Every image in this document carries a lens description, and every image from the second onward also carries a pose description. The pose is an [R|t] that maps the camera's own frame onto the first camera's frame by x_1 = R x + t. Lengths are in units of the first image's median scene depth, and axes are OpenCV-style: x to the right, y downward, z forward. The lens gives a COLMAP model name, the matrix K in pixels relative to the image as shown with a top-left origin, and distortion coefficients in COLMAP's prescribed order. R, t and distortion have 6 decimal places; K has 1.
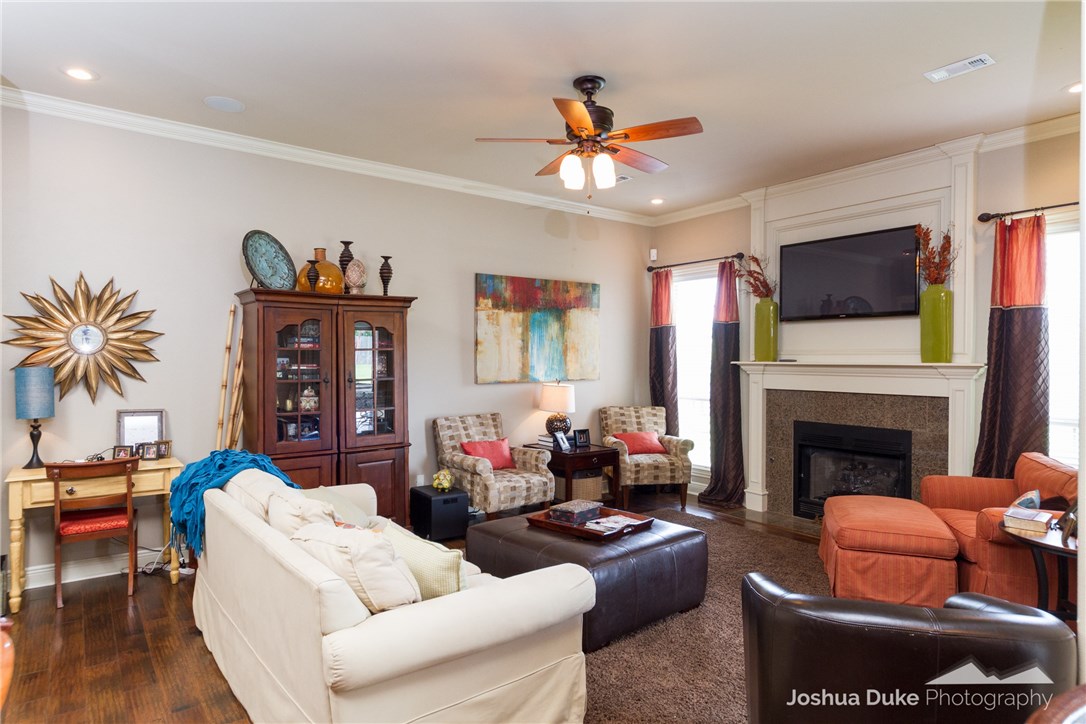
lens RADIAL K [[633.6, 0, 532.1], [0, 633.6, 361.5], [0, 0, 1]] dist [-0.003546, 0.009660]
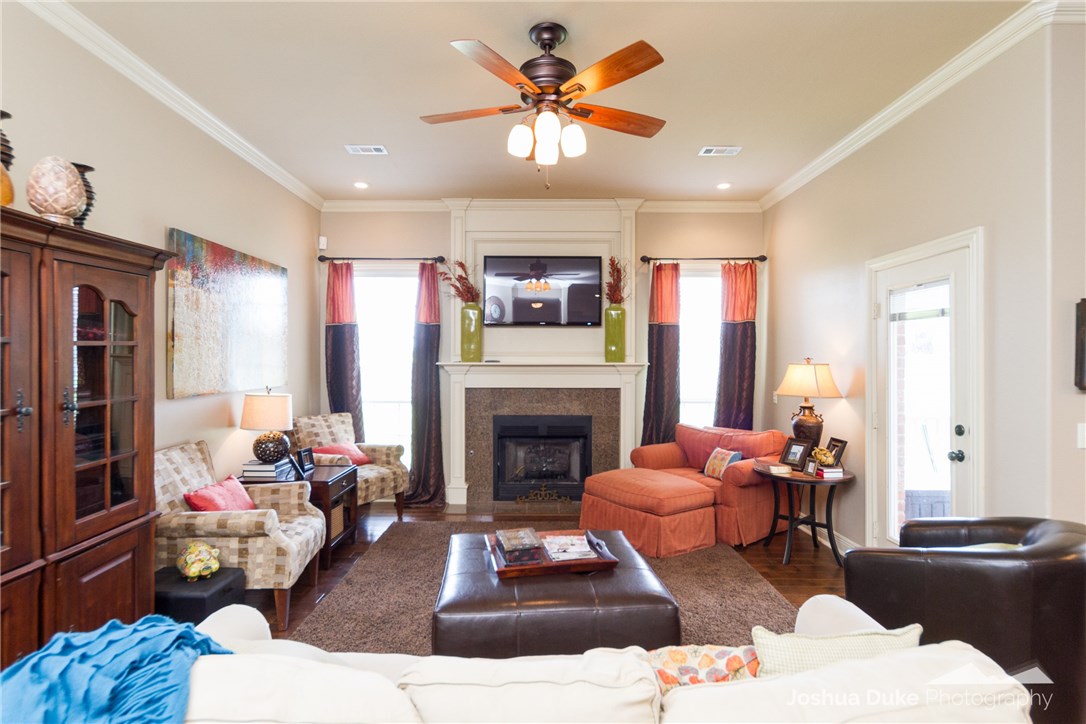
lens RADIAL K [[556.9, 0, 535.6], [0, 556.9, 361.6], [0, 0, 1]] dist [0.005284, 0.000072]
pose [[0.585485, -0.005036, 0.810668, -0.338478], [0.004460, 0.999986, 0.002990, -0.003425], [-0.810671, 0.001865, 0.585499, 0.373222]]
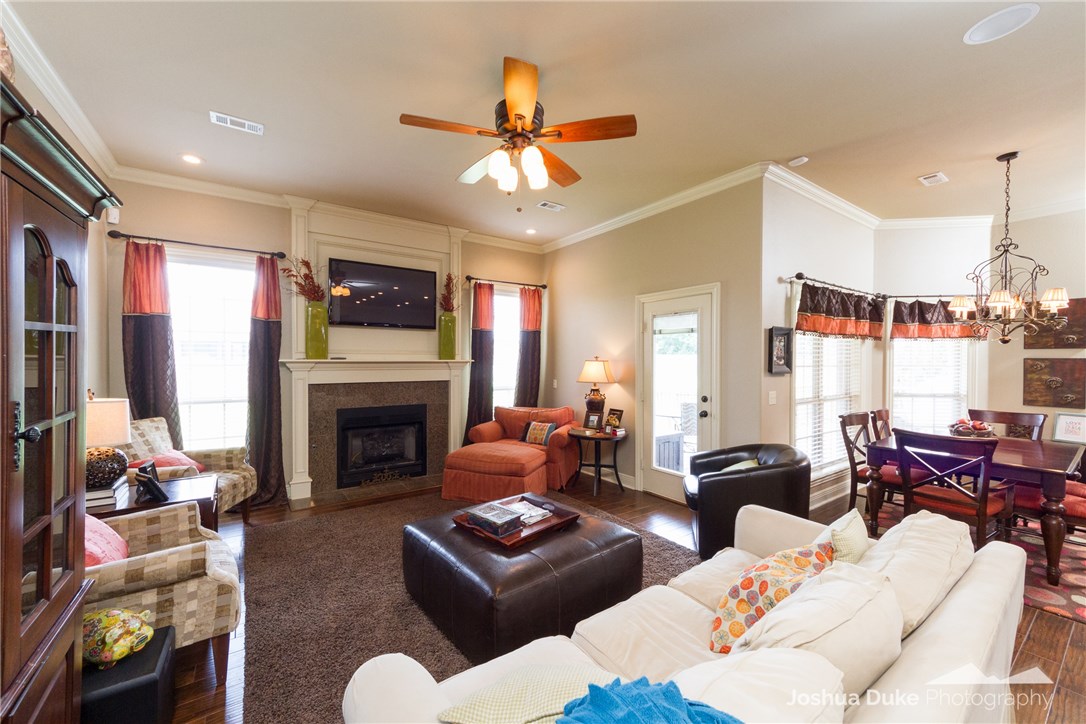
lens RADIAL K [[423.3, 0, 537.8], [0, 423.3, 364.0], [0, 0, 1]] dist [-0.000320, -0.000317]
pose [[0.018023, -0.015832, 0.999712, -0.372677], [0.000137, 0.999875, 0.015832, -0.003427], [-0.999838, -0.000148, 0.018023, 0.619152]]
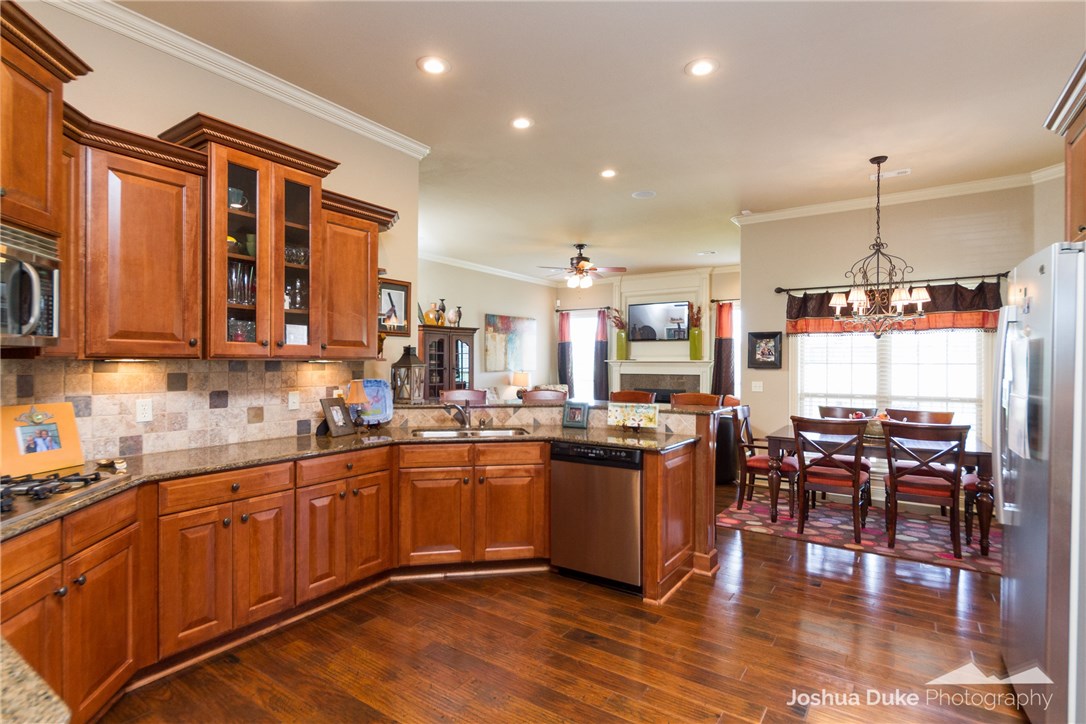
lens RADIAL K [[556.9, 0, 536.6], [0, 556.9, 360.4], [0, 0, 1]] dist [0.005284, 0.000072]
pose [[0.944167, 0.000332, 0.329466, -0.505754], [0.002430, 0.999965, -0.007970, 0.014577], [-0.329458, 0.008326, 0.944134, -0.639088]]
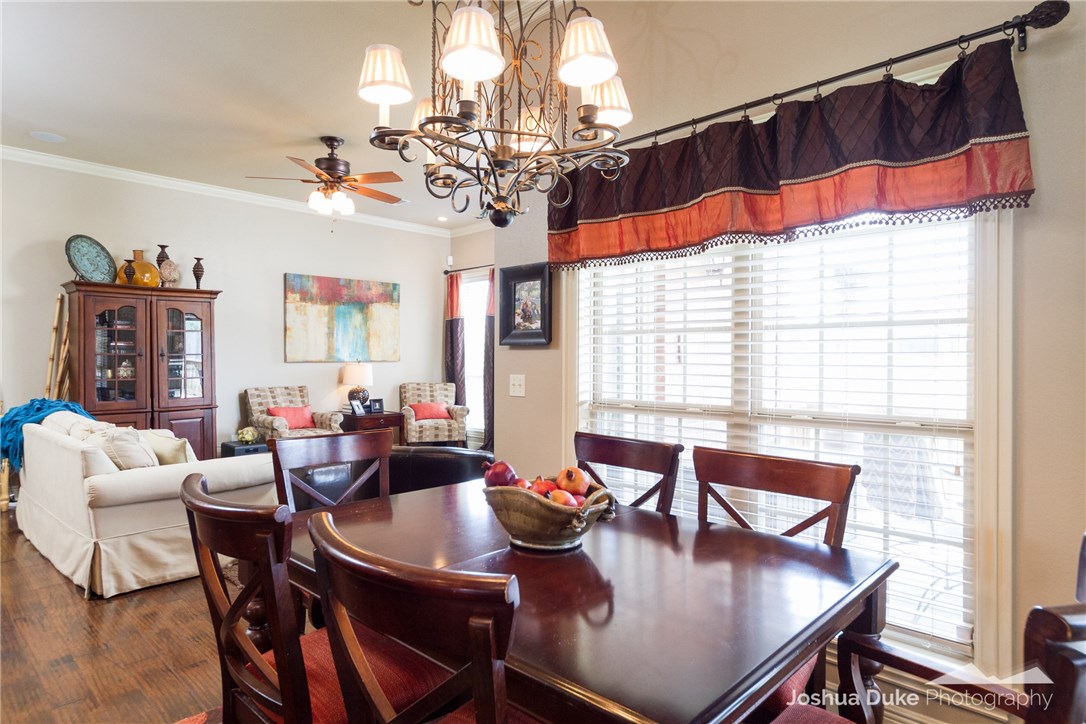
lens RADIAL K [[633.6, 0, 542.6], [0, 633.6, 362.1], [0, 0, 1]] dist [-0.003546, 0.009660]
pose [[0.986317, -0.001252, 0.164856, 0.207167], [0.001559, 0.999997, -0.001735, 0.038755], [-0.164853, 0.001968, 0.986316, -0.309839]]
